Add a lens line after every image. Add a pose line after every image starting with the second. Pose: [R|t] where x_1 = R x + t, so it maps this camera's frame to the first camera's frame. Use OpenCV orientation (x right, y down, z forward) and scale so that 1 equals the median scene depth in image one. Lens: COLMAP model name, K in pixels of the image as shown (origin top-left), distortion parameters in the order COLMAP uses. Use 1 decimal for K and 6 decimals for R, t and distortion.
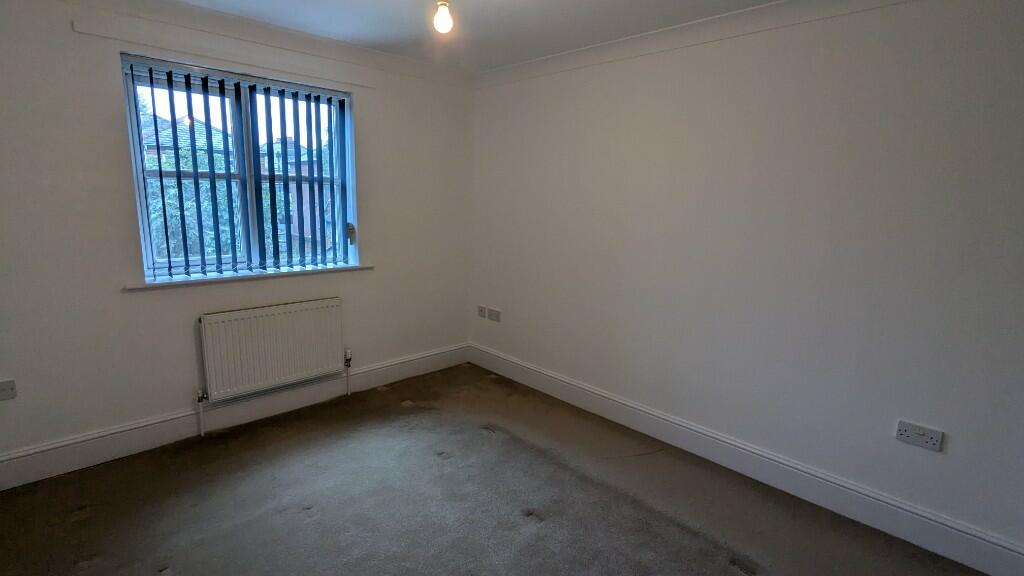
lens RADIAL K [[471.4, 0, 529.4], [0, 471.4, 286.8], [0, 0, 1]] dist [0.000655, 0.000101]
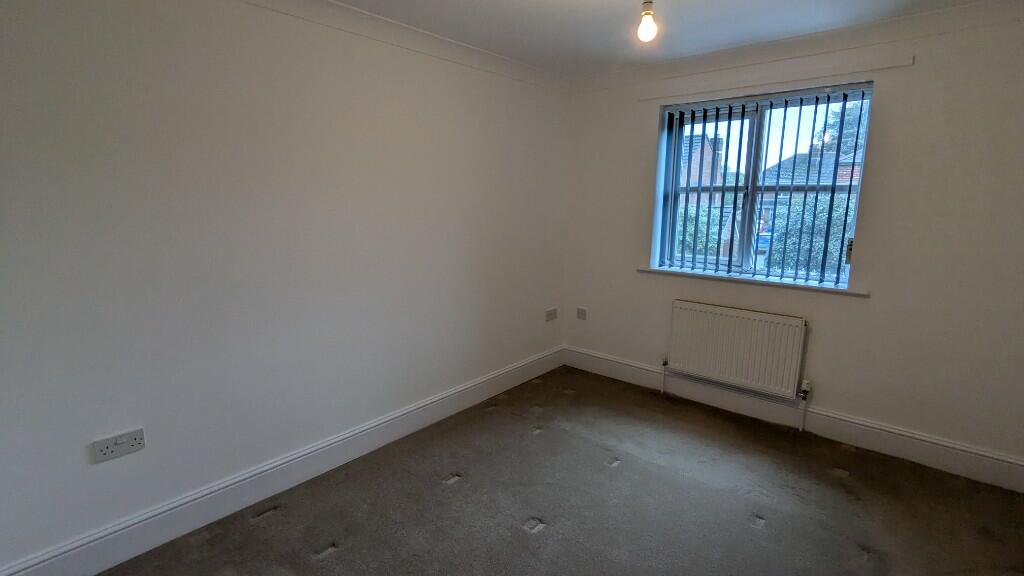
lens RADIAL K [[484.1, 0, 509.3], [0, 484.1, 285.6], [0, 0, 1]] dist [0.002450, 0.000844]
pose [[0.075775, 0.156611, -0.984749, 0.511169], [-0.188078, 0.972106, 0.140128, -0.070824], [0.979227, 0.174592, 0.103116, 0.395424]]
